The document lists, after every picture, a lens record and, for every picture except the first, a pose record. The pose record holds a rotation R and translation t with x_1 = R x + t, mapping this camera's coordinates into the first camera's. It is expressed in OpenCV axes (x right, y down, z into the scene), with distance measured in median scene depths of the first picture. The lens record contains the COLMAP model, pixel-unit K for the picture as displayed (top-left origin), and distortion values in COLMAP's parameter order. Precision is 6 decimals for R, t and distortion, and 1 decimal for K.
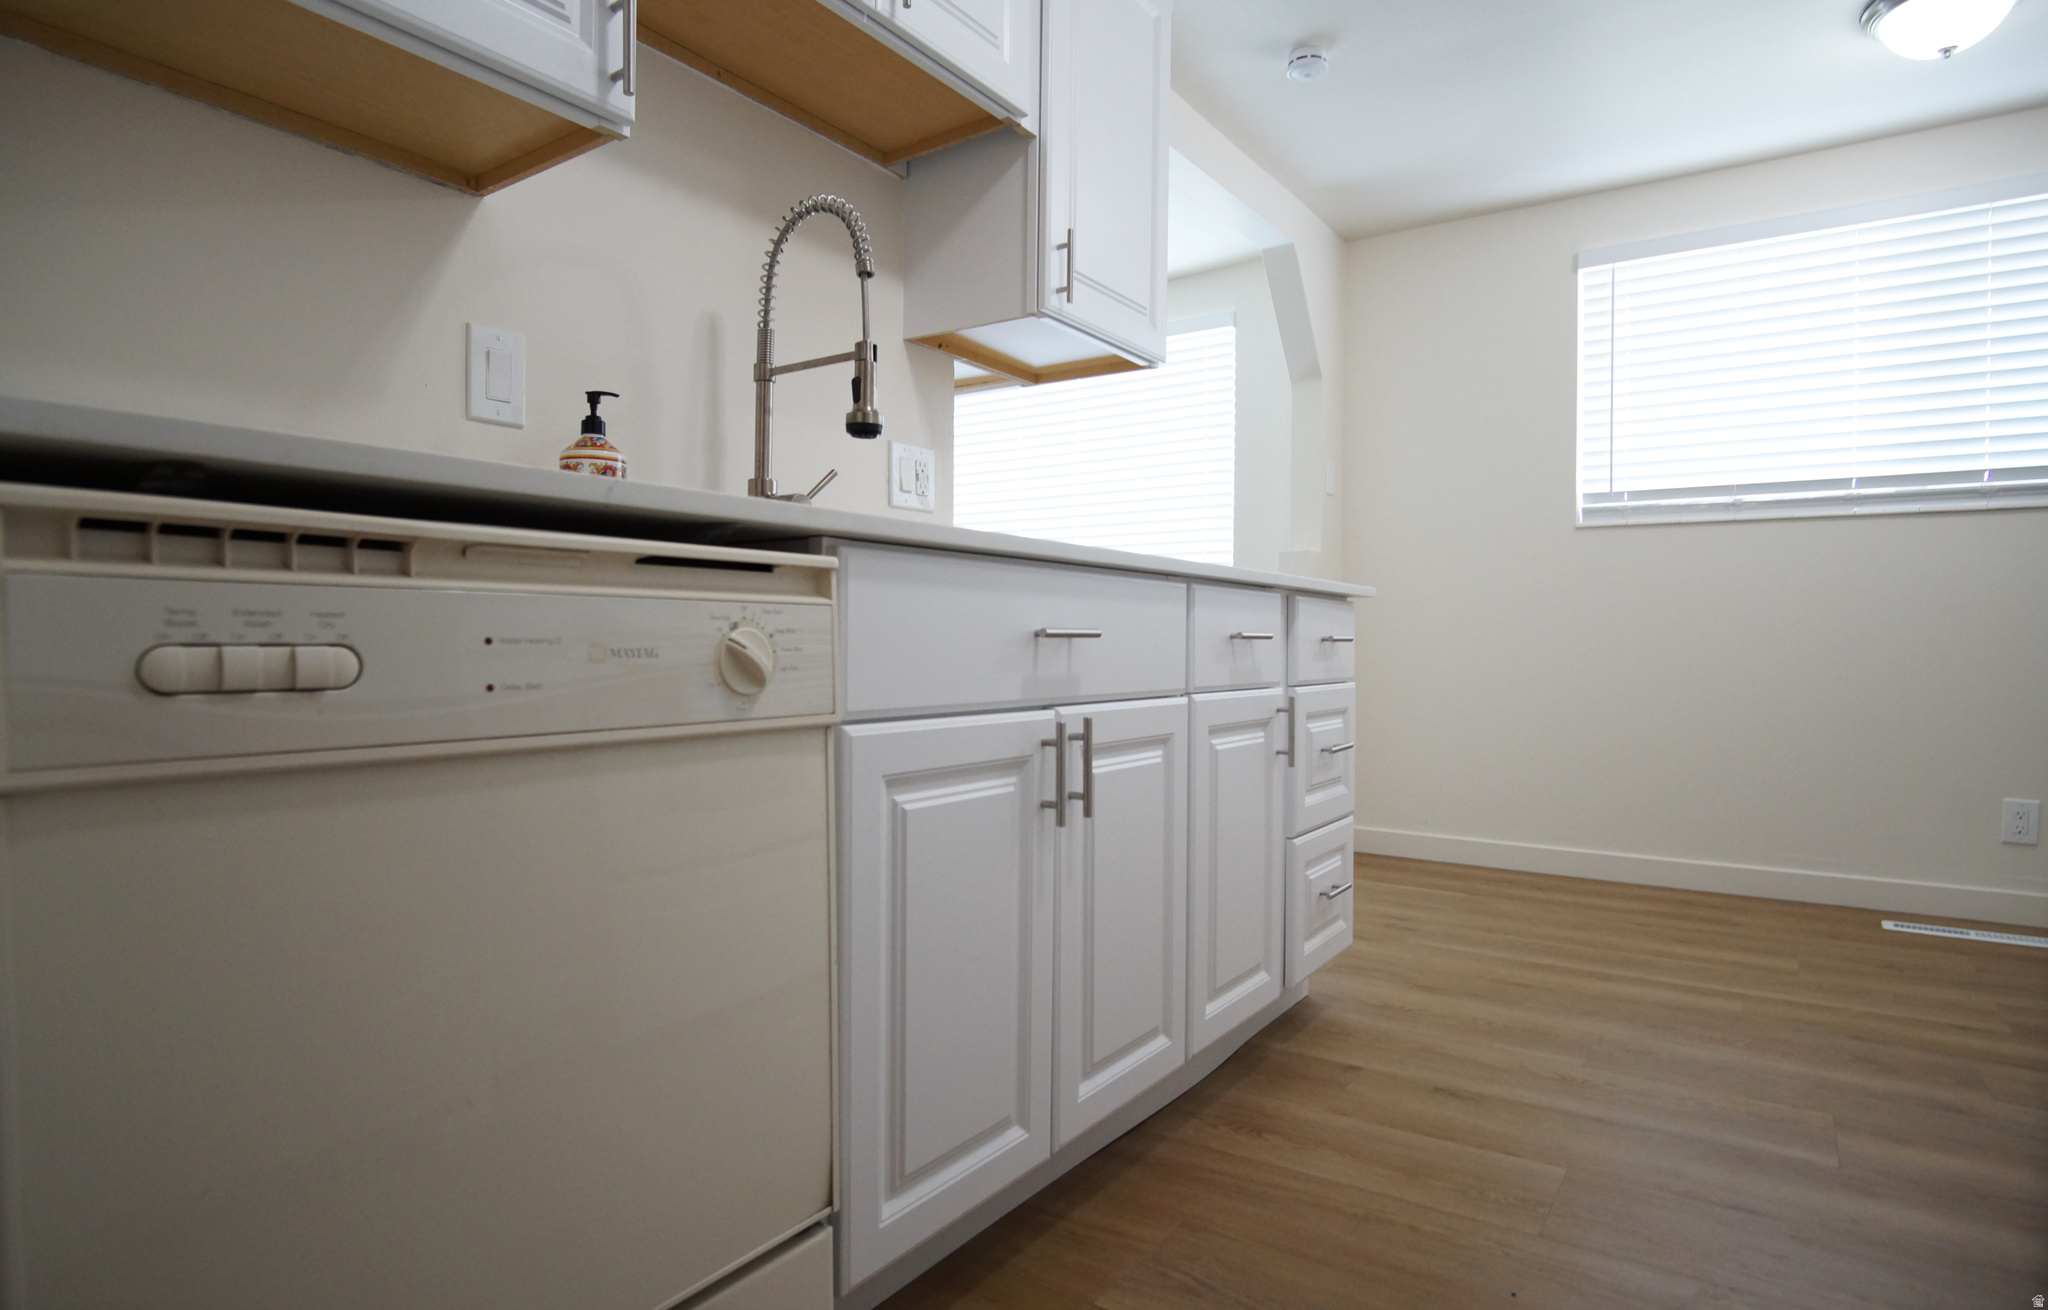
lens RADIAL K [[1099.1, 0, 1022.1], [0, 1099.1, 663.9], [0, 0, 1]] dist [-0.029391, 0.000167]
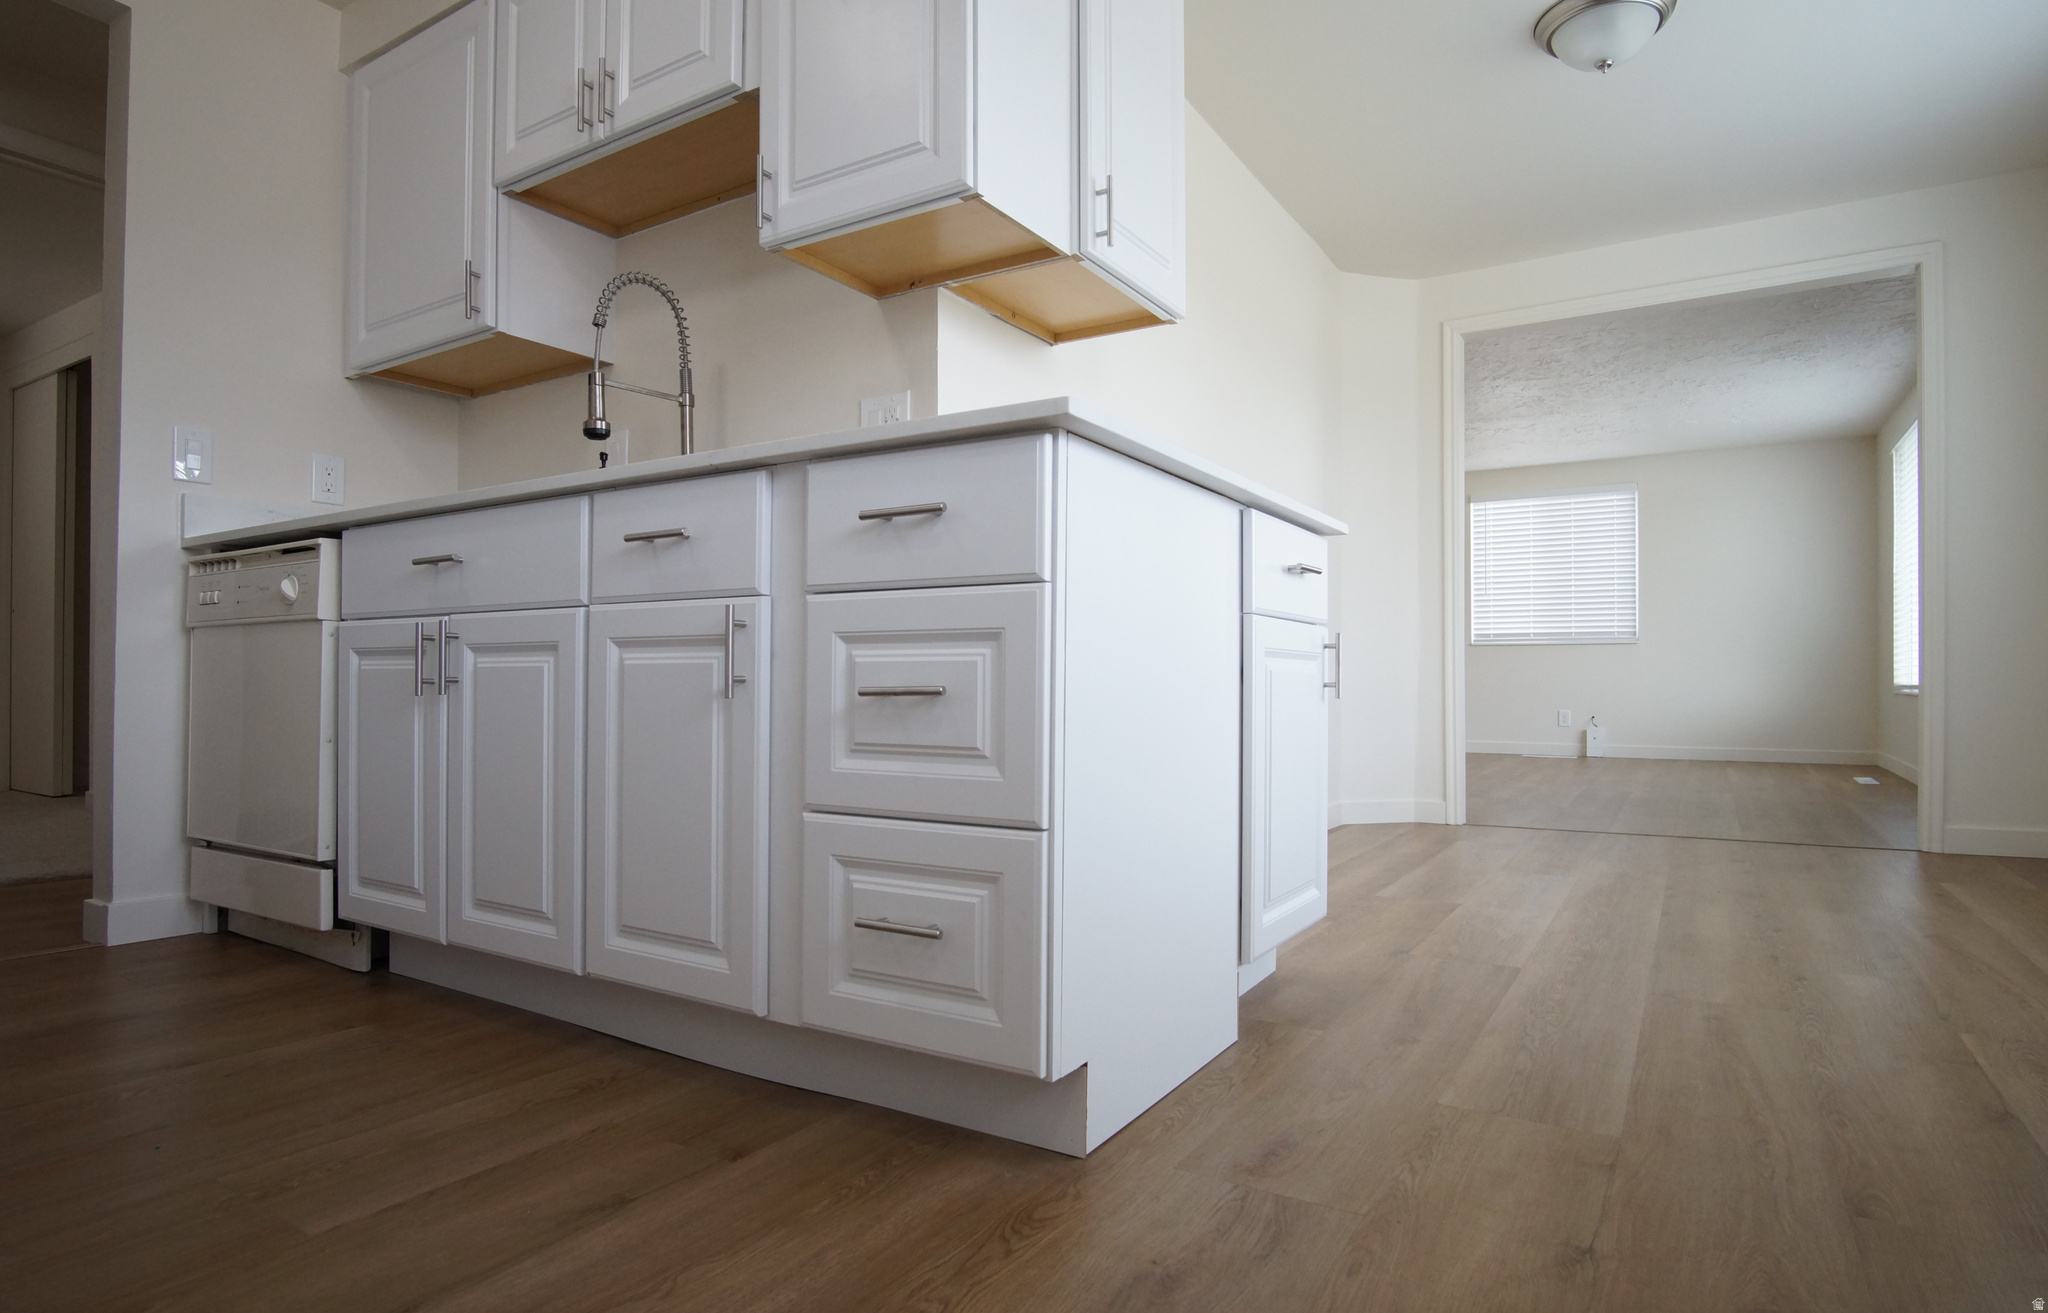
lens RADIAL K [[1099.1, 0, 1022.1], [0, 1099.1, 665.4], [0, 0, 1]] dist [-0.029391, 0.000167]
pose [[0.051570, -0.021792, -0.998432, 1.254780], [-0.021488, 0.999506, -0.022926, 0.104836], [0.998438, 0.022637, 0.051076, 1.443288]]
